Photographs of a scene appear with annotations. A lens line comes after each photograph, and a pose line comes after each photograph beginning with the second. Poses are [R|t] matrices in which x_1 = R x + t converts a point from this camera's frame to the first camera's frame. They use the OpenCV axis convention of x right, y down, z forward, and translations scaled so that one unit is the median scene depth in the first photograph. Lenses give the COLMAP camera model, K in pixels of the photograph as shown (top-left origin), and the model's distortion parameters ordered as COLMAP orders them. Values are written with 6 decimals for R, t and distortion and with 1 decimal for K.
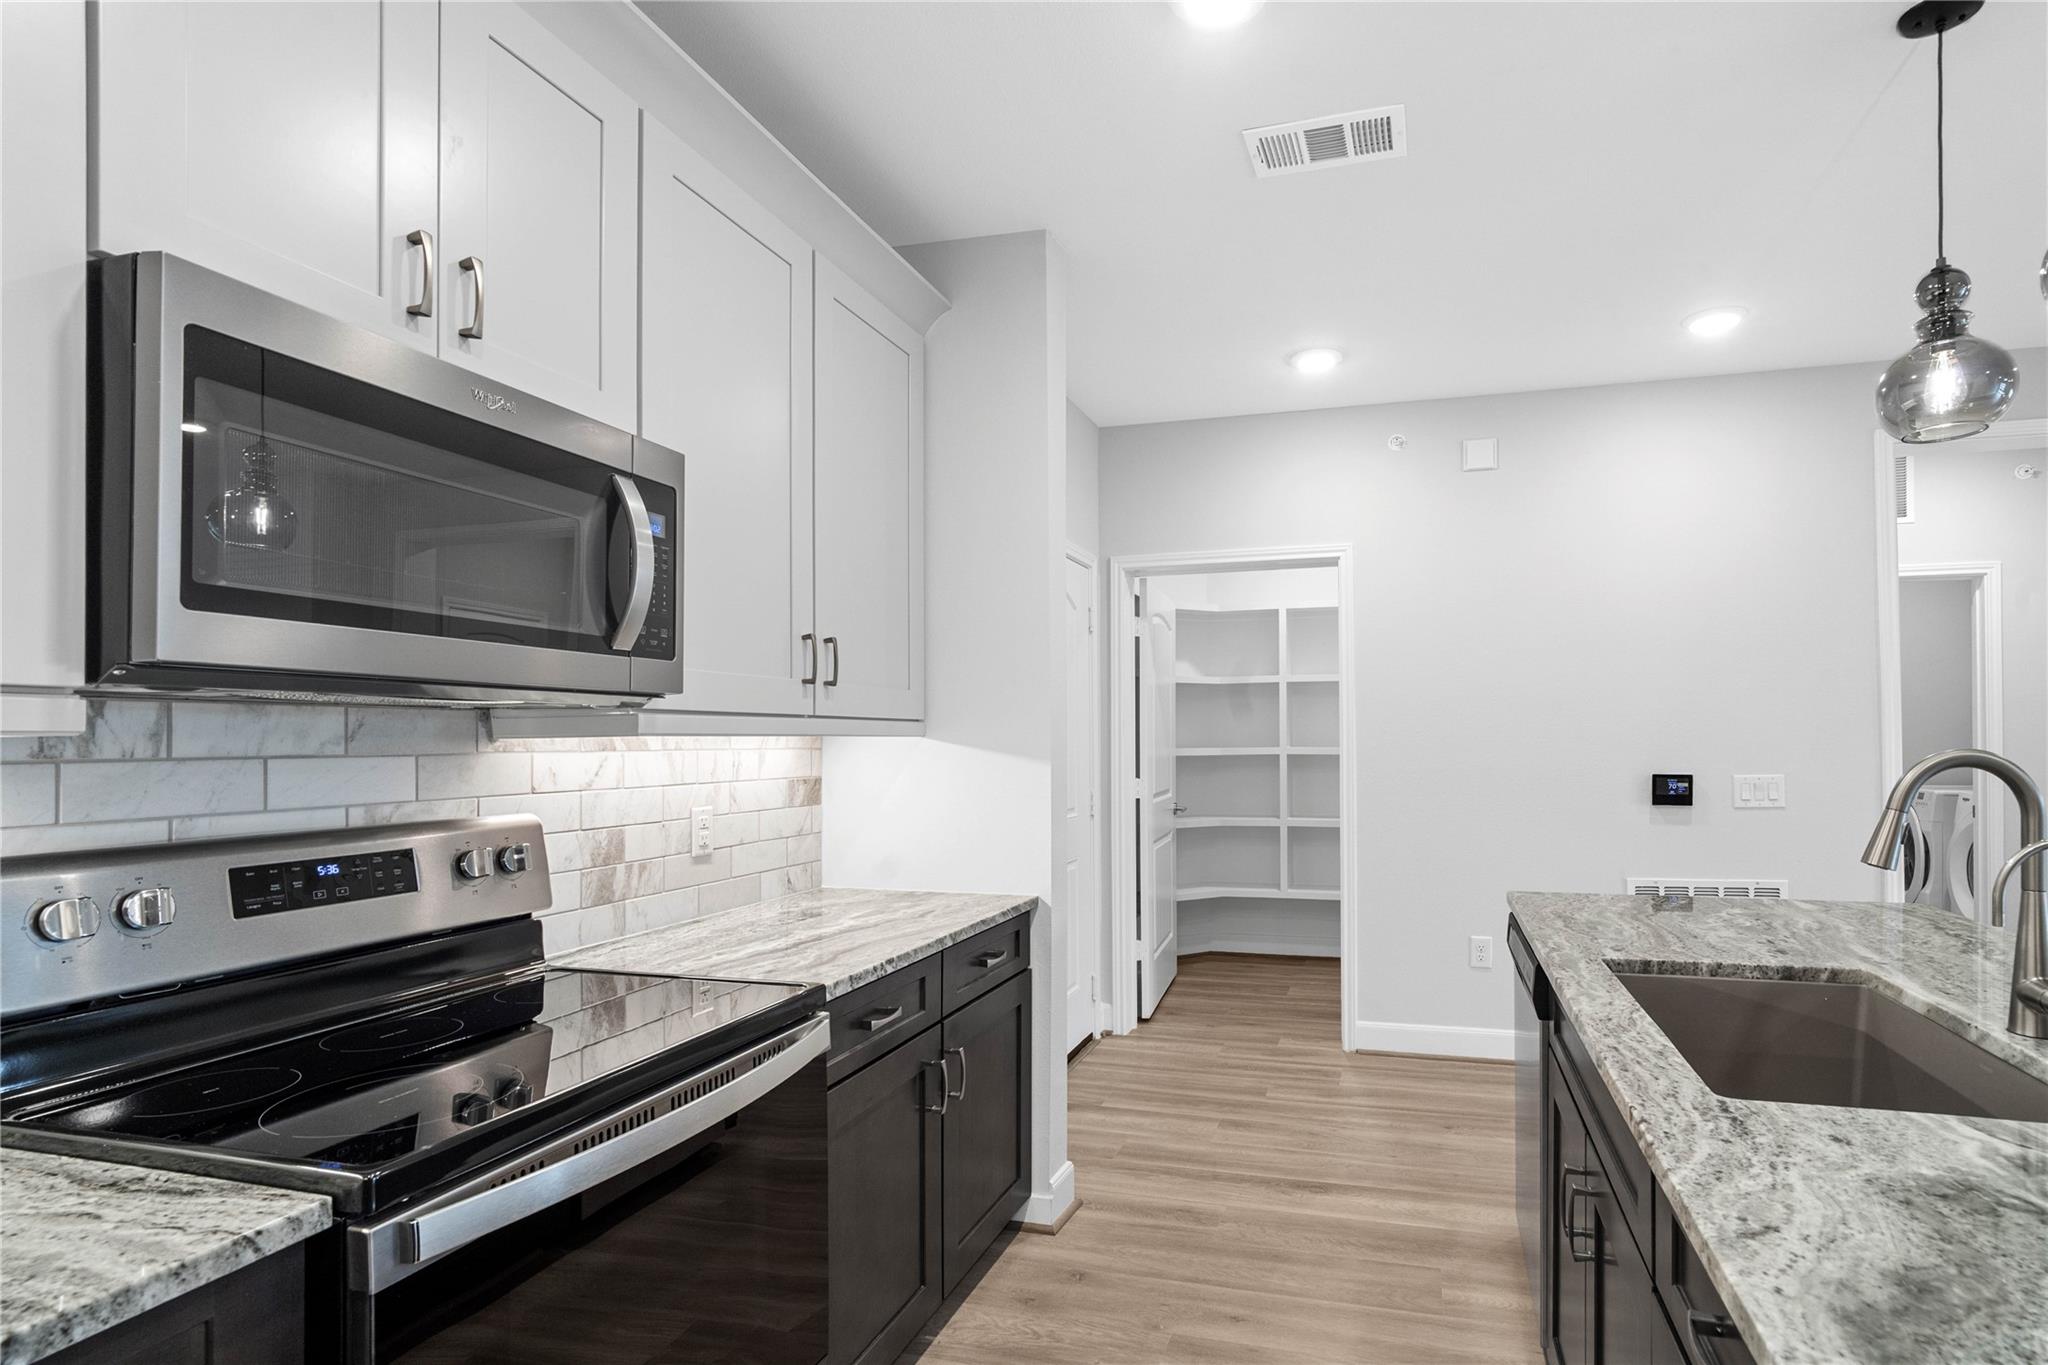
lens RADIAL K [[972.8, 0, 1088.2], [0, 972.8, 736.5], [0, 0, 1]] dist [-0.024331, 0.004535]
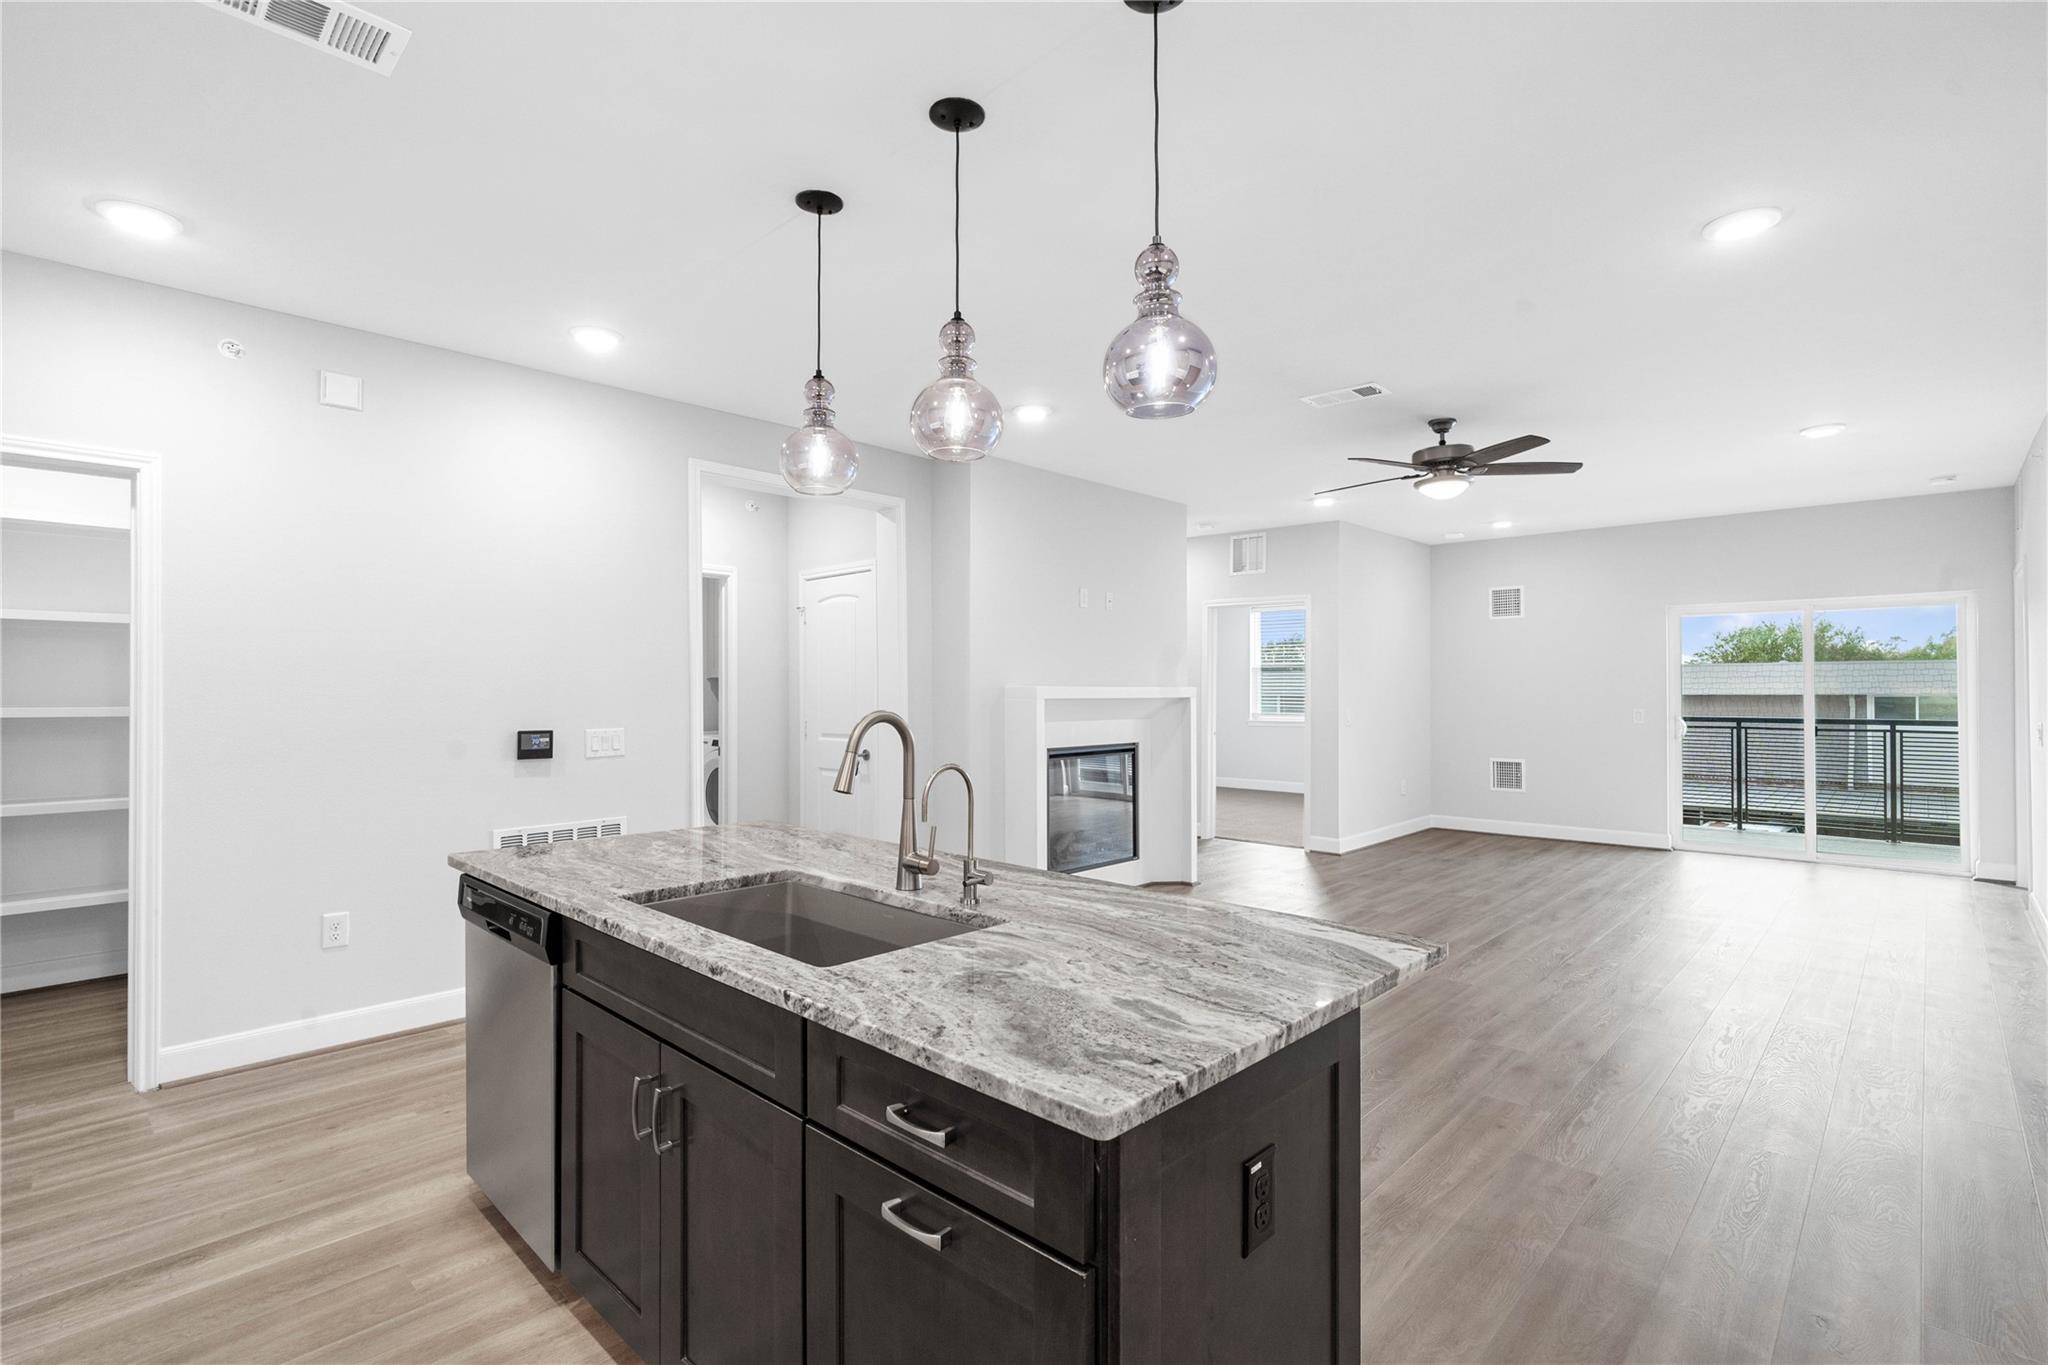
lens RADIAL K [[972.8, 0, 978.8], [0, 972.8, 691.2], [0, 0, 1]] dist [-0.024331, 0.004535]
pose [[0.465355, 0.007333, 0.885094, -0.299996], [-0.008353, 0.999958, -0.003894, -0.011237], [-0.885085, -0.005581, 0.465396, 0.100668]]
